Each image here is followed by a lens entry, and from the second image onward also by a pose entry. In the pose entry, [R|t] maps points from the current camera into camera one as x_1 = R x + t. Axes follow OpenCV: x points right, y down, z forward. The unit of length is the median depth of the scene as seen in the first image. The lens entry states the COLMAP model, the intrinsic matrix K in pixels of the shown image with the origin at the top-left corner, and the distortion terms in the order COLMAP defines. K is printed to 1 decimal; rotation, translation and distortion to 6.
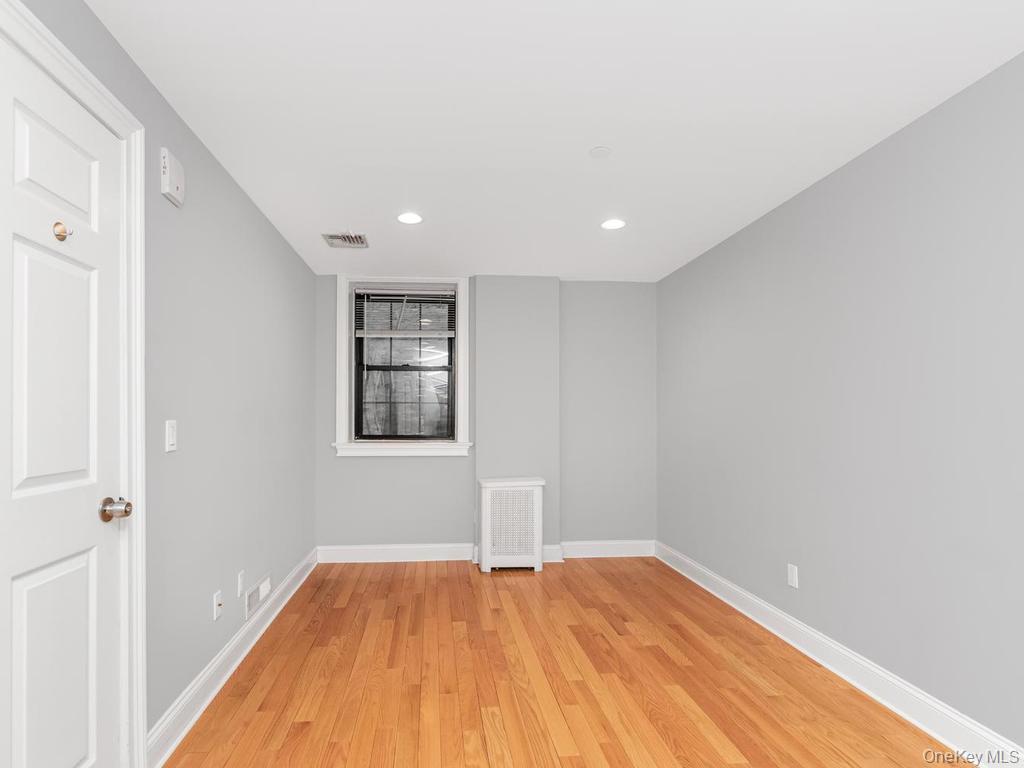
lens RADIAL K [[509.1, 0, 516.4], [0, 509.1, 394.8], [0, 0, 1]] dist [0.005465, 0.000058]
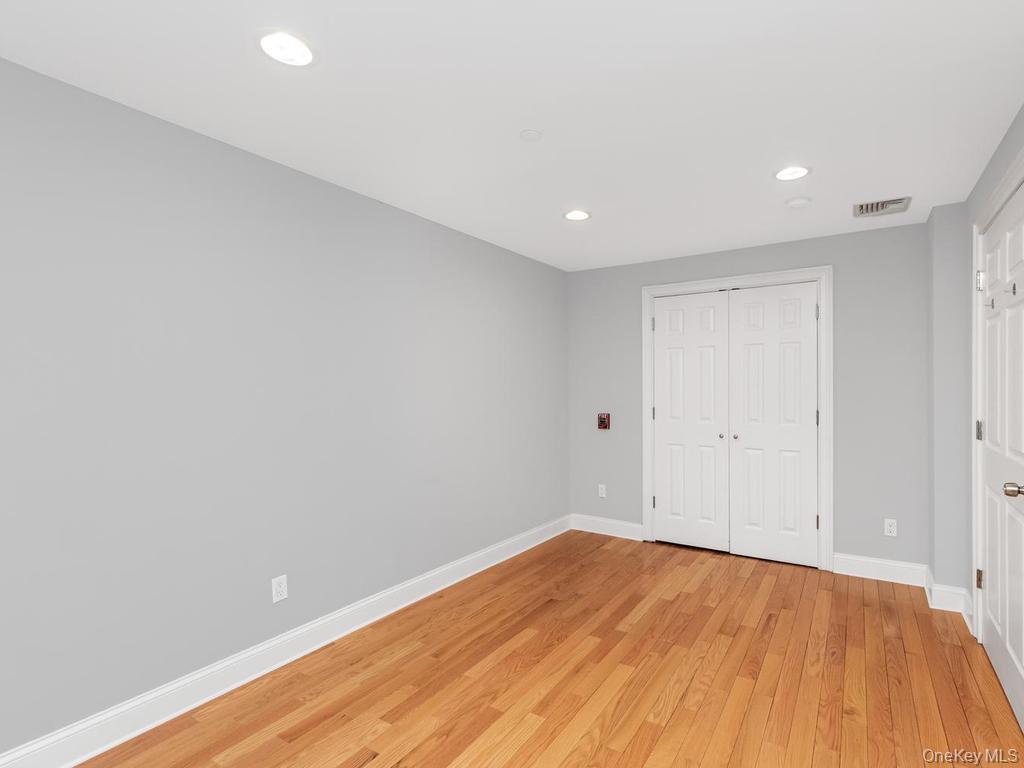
lens RADIAL K [[509.1, 0, 516.9], [0, 509.1, 387.4], [0, 0, 1]] dist [0.005465, 0.000058]
pose [[-0.724453, 0.009813, 0.689255, -0.496756], [-0.019164, 0.999225, -0.034368, 0.028837], [-0.689058, -0.038107, -0.723704, 1.784881]]
